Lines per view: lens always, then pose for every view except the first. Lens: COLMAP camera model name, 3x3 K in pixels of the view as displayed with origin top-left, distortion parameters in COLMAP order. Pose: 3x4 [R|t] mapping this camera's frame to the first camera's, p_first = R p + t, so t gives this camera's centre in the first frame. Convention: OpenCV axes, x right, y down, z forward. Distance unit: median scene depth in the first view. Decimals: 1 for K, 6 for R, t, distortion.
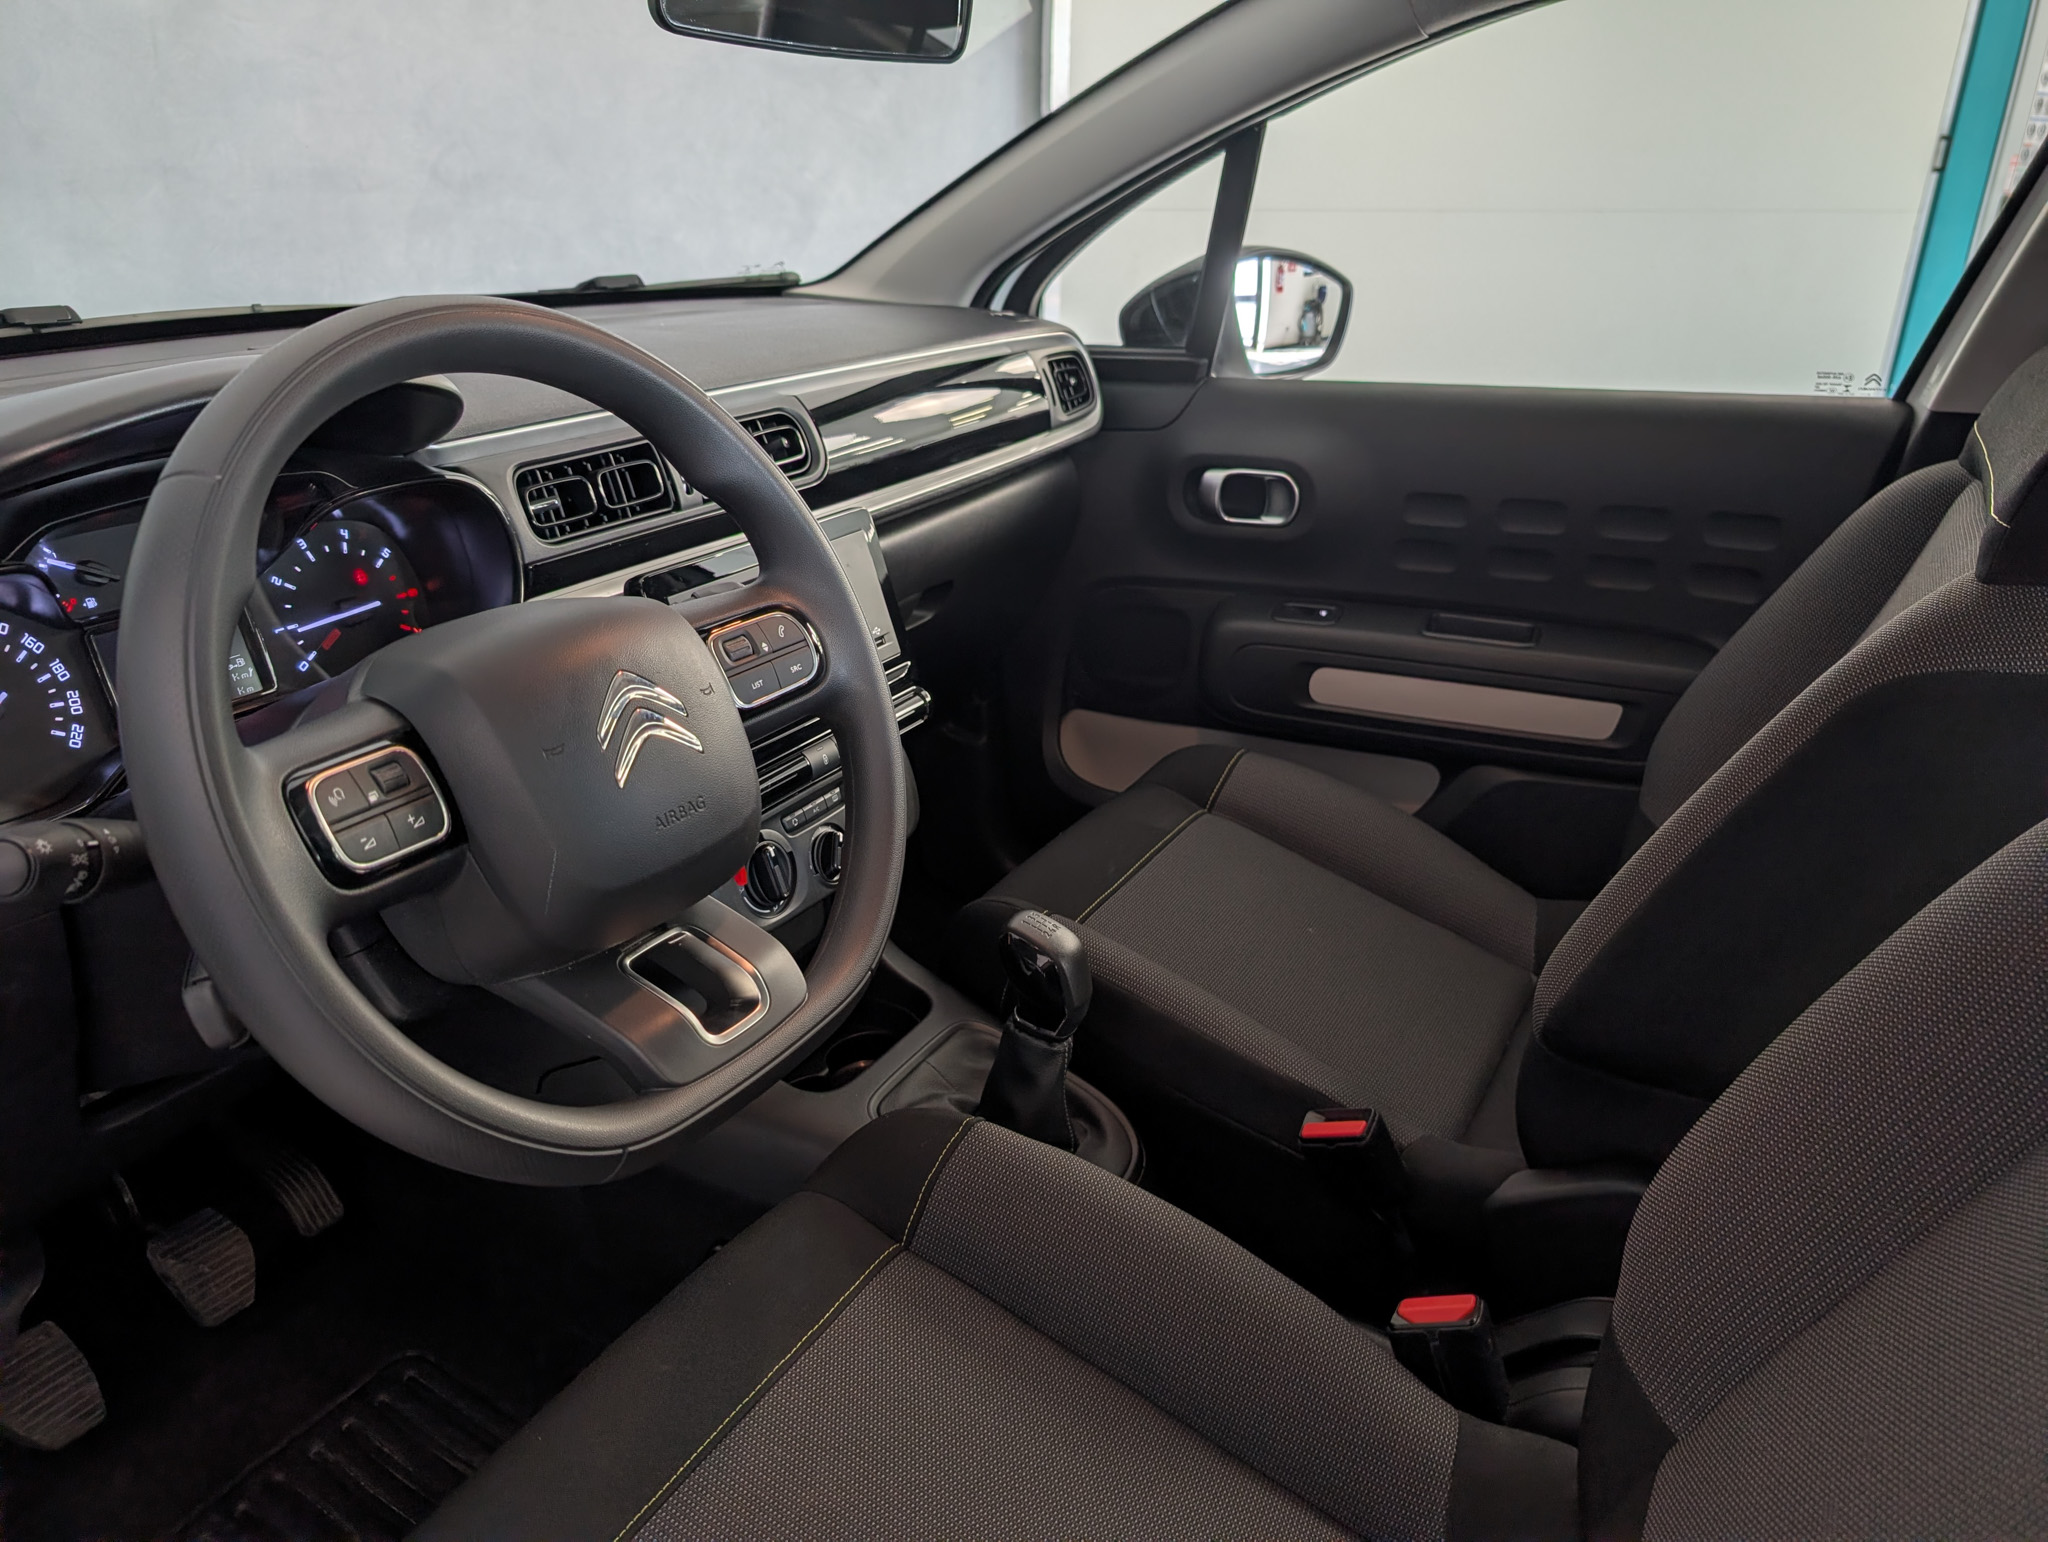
lens RADIAL K [[1482.3, 0, 1030.8], [0, 1482.3, 785.0], [0, 0, 1]] dist [0.001347, -0.003236]
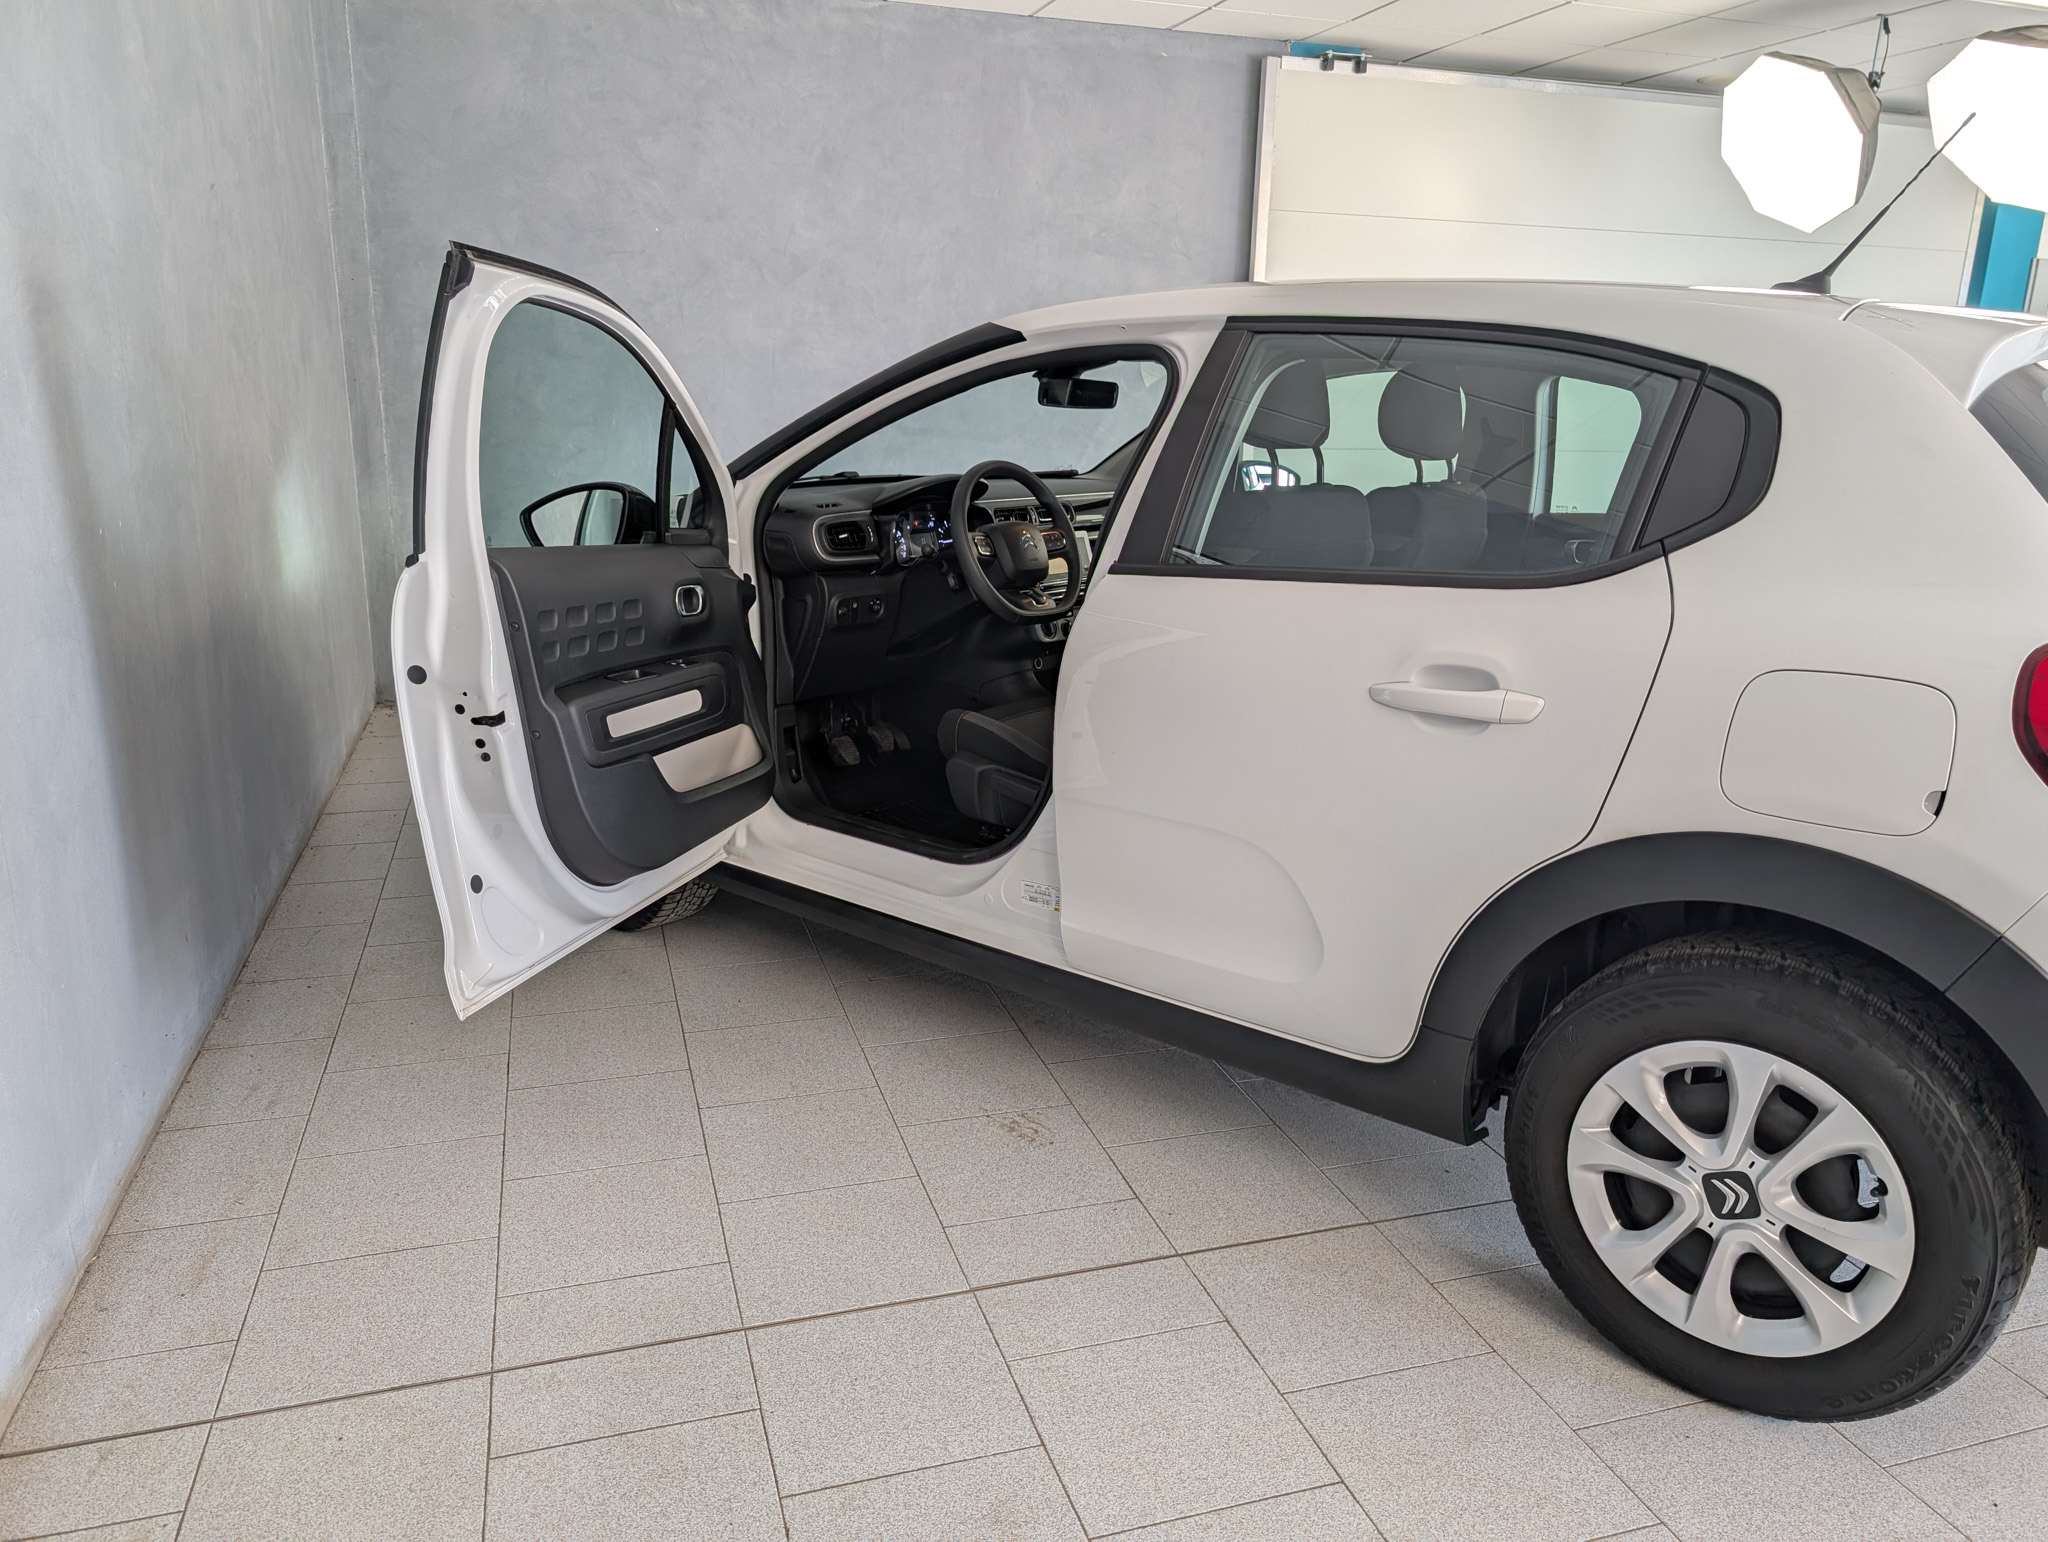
lens RADIAL K [[1474.9, 0, 1031.1], [0, 1474.9, 869.1], [0, 0, 1]] dist [-0.005302, -0.007199]
pose [[0.979440, 0.066620, -0.190416, 0.530902], [-0.084079, 0.992817, -0.085120, 1.010887], [0.183378, 0.099380, 0.978006, -2.586302]]
